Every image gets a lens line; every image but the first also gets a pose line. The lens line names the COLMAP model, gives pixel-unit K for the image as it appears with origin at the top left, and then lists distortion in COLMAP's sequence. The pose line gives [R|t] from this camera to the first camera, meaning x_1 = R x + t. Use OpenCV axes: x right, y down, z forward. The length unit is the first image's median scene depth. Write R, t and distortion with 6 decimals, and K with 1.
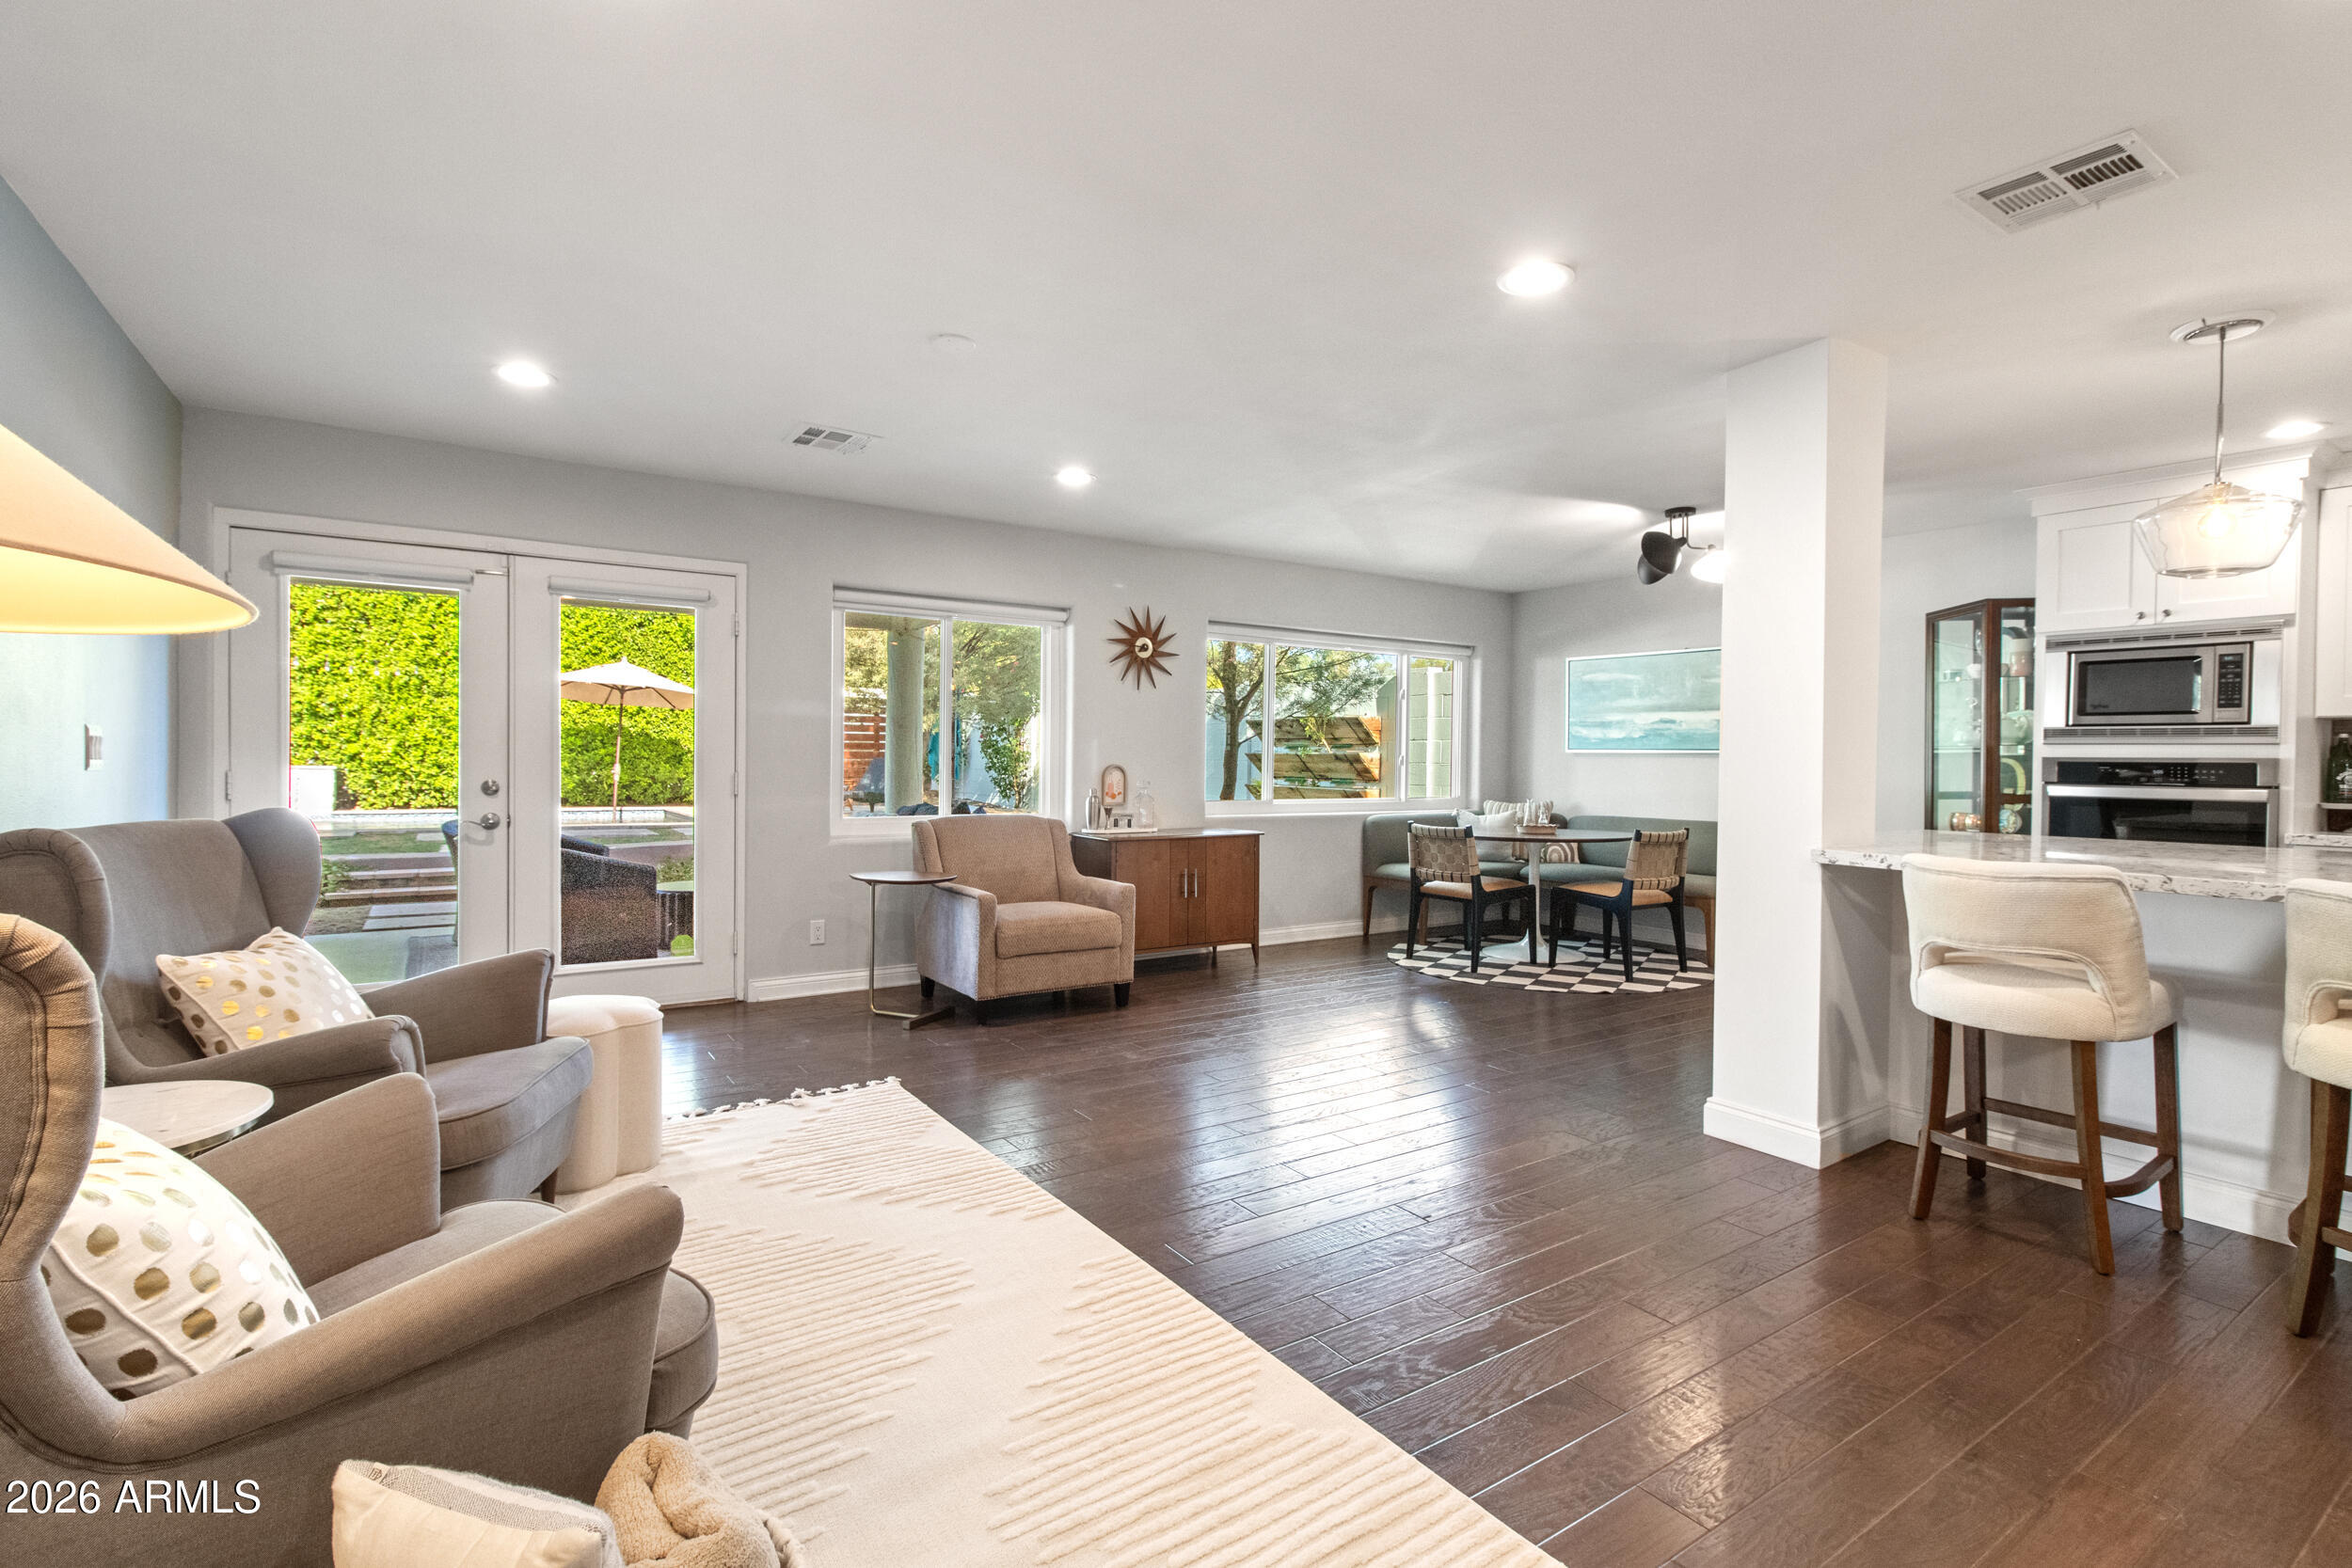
lens RADIAL K [[1078.8, 0, 1191.5], [0, 1078.8, 776.4], [0, 0, 1]] dist [-0.005403, -0.000471]
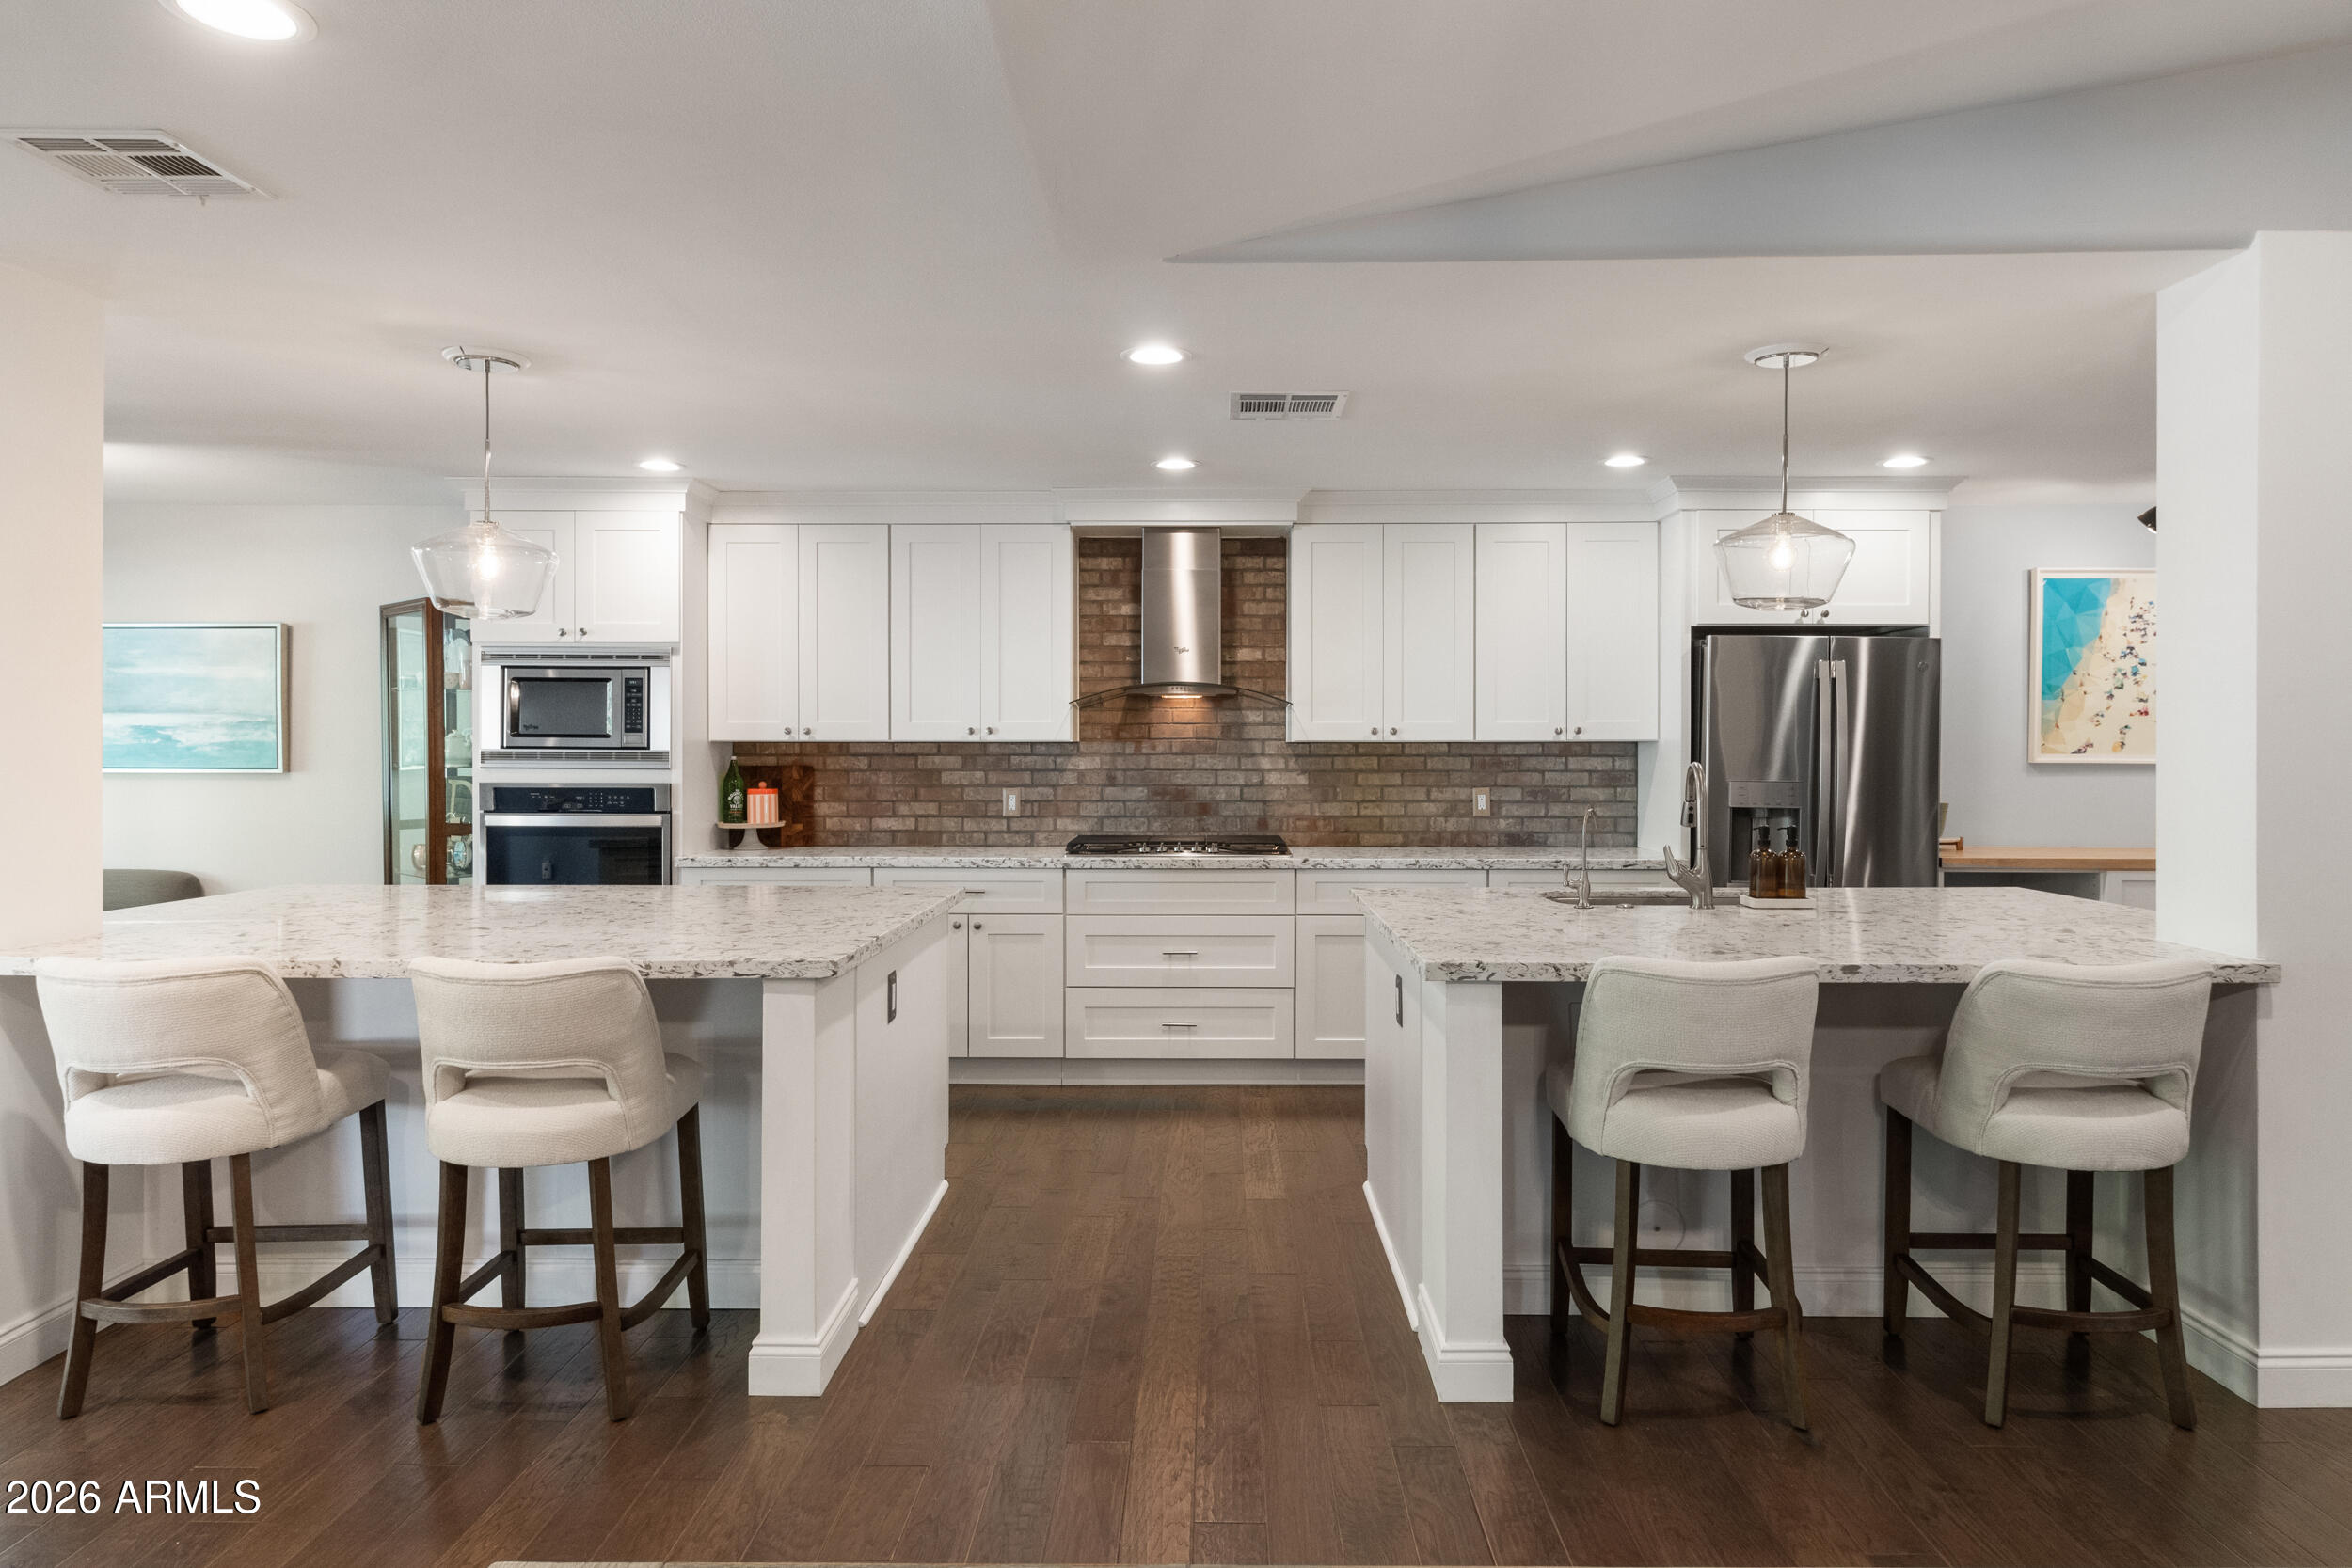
lens RADIAL K [[1394.2, 0, 1201.7], [0, 1394.2, 774.2], [0, 0, 1]] dist [-0.003187, 0.000505]
pose [[0.565868, -0.025972, 0.824087, 0.141469], [0.017130, 0.999658, 0.019743, -0.029777], [-0.824318, 0.002945, 0.566120, -0.118774]]
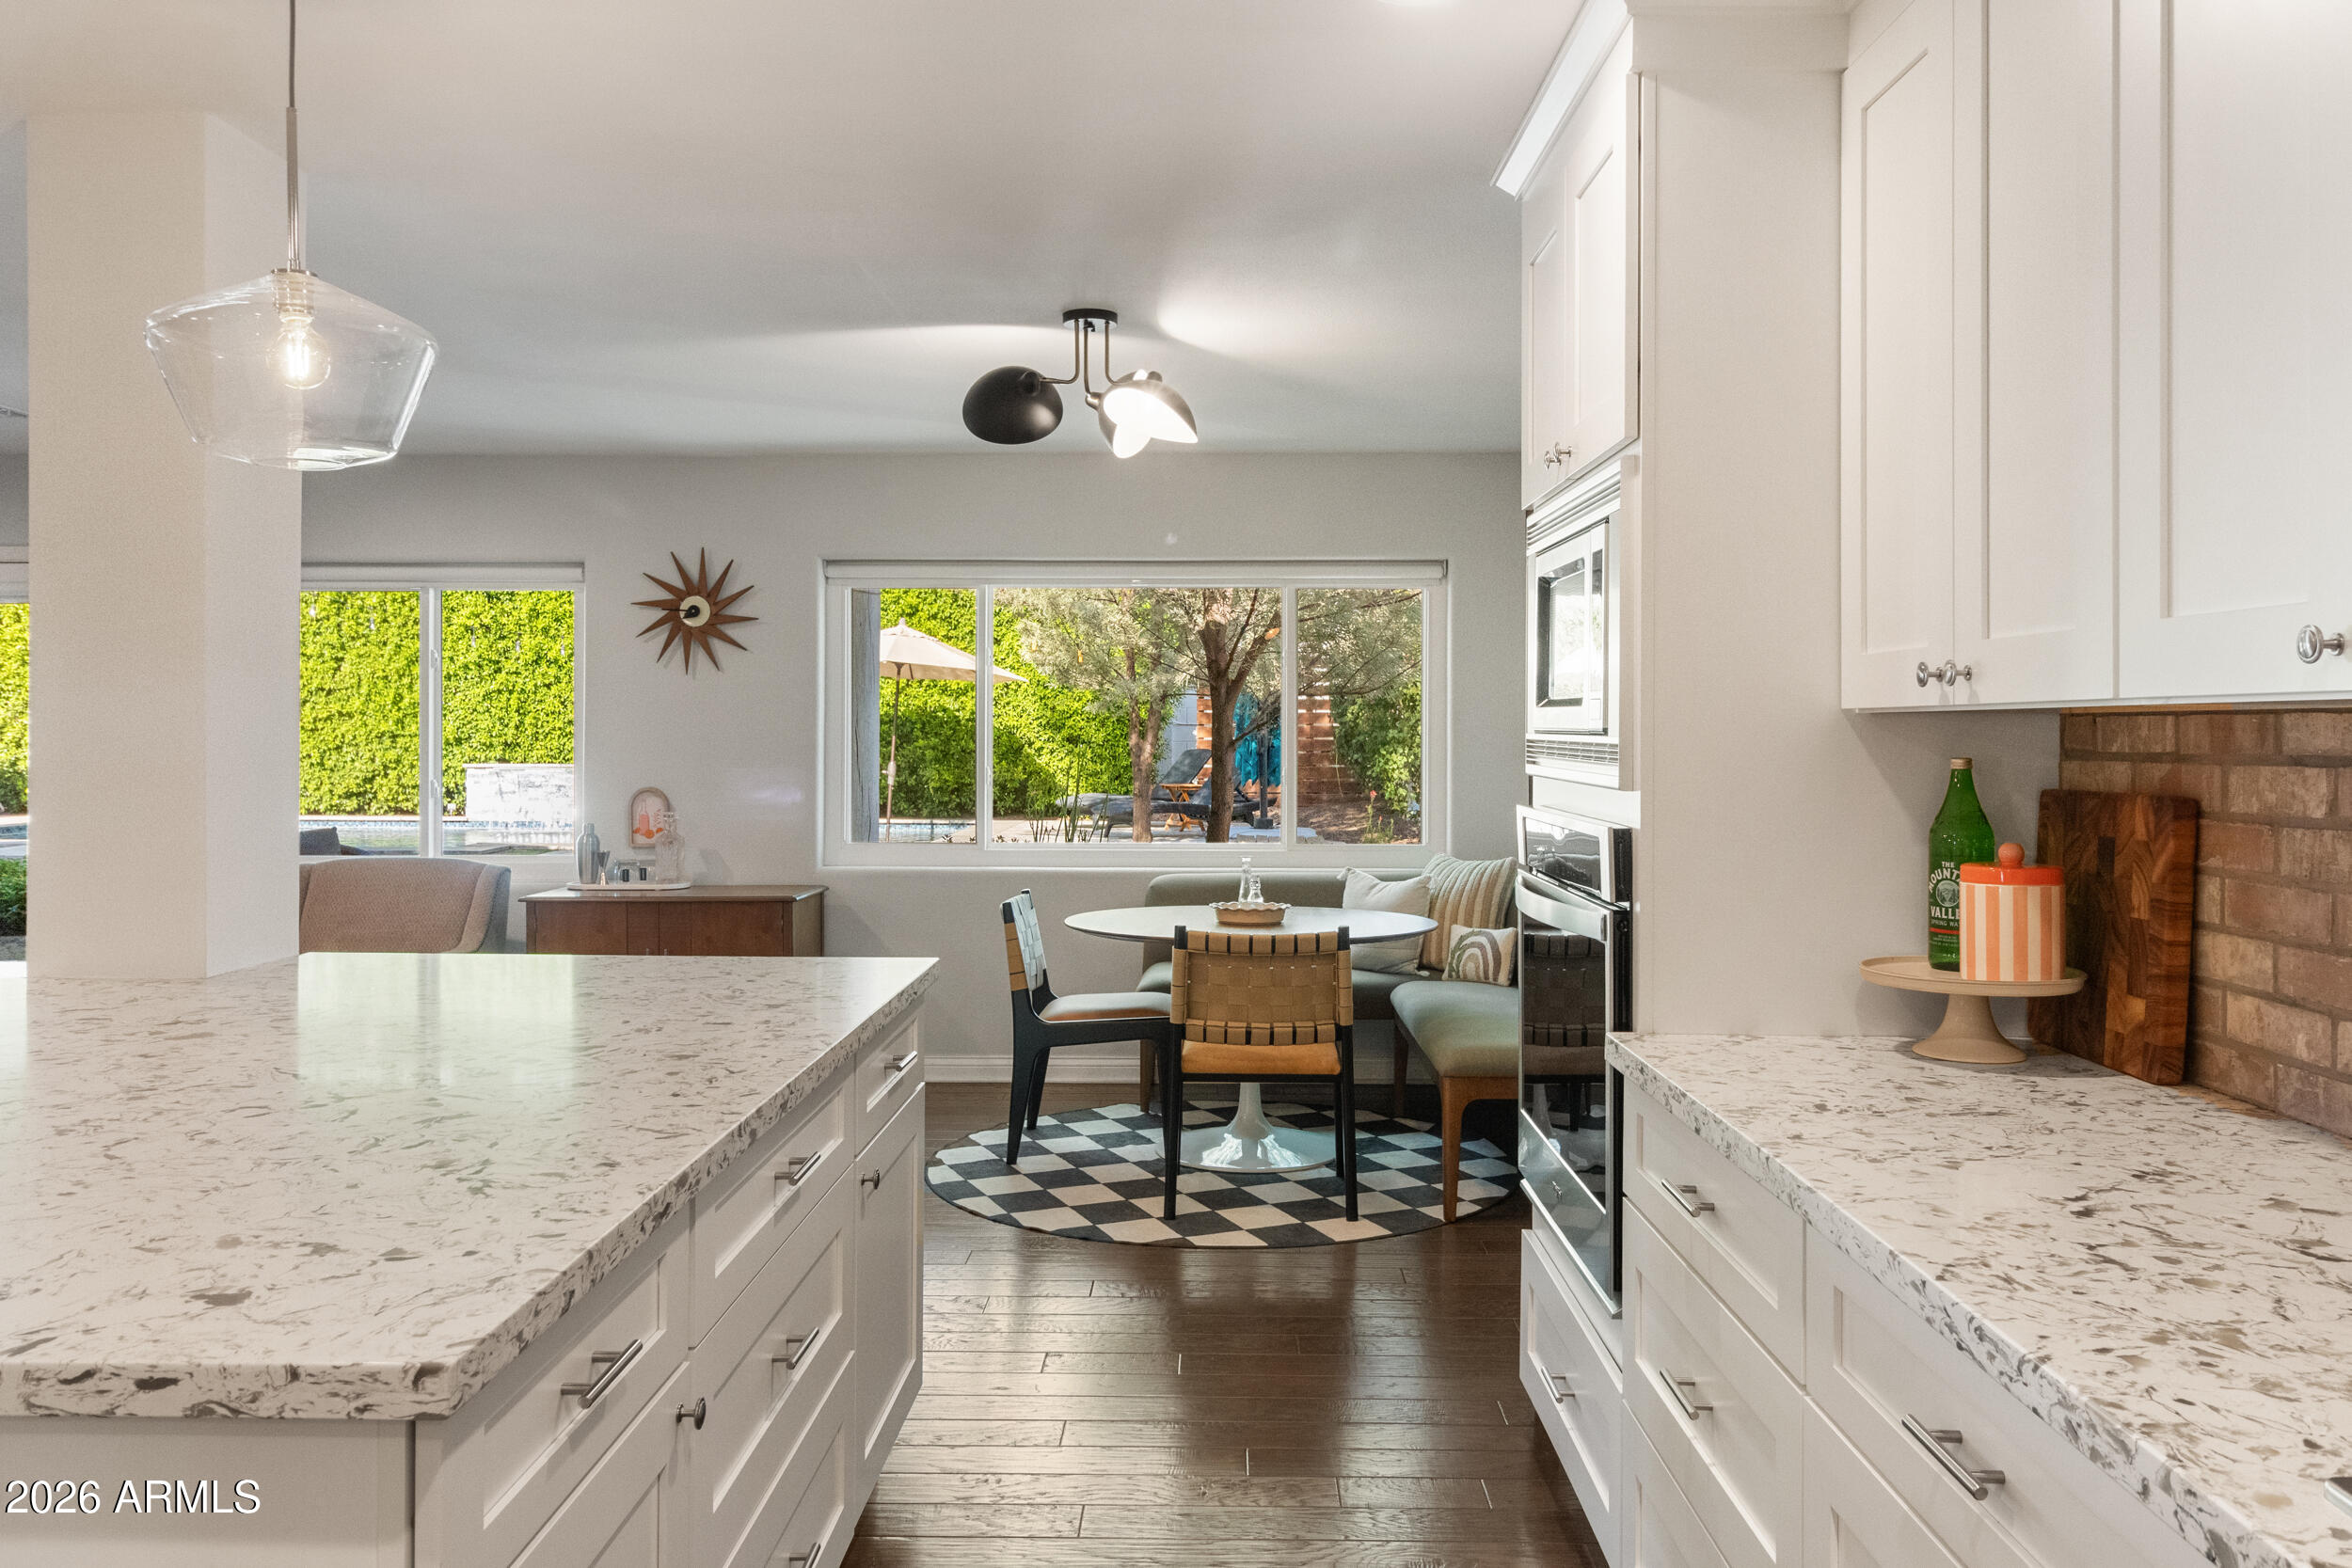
lens RADIAL K [[1781.9, 0, 1179.8], [0, 1781.9, 727.4], [0, 0, 1]] dist [-0.000859, -0.000391]
pose [[0.819823, -0.009804, -0.572533, 0.860520], [-0.002513, 0.999782, -0.020719, -0.026682], [0.572612, 0.018424, 0.819620, 0.281144]]
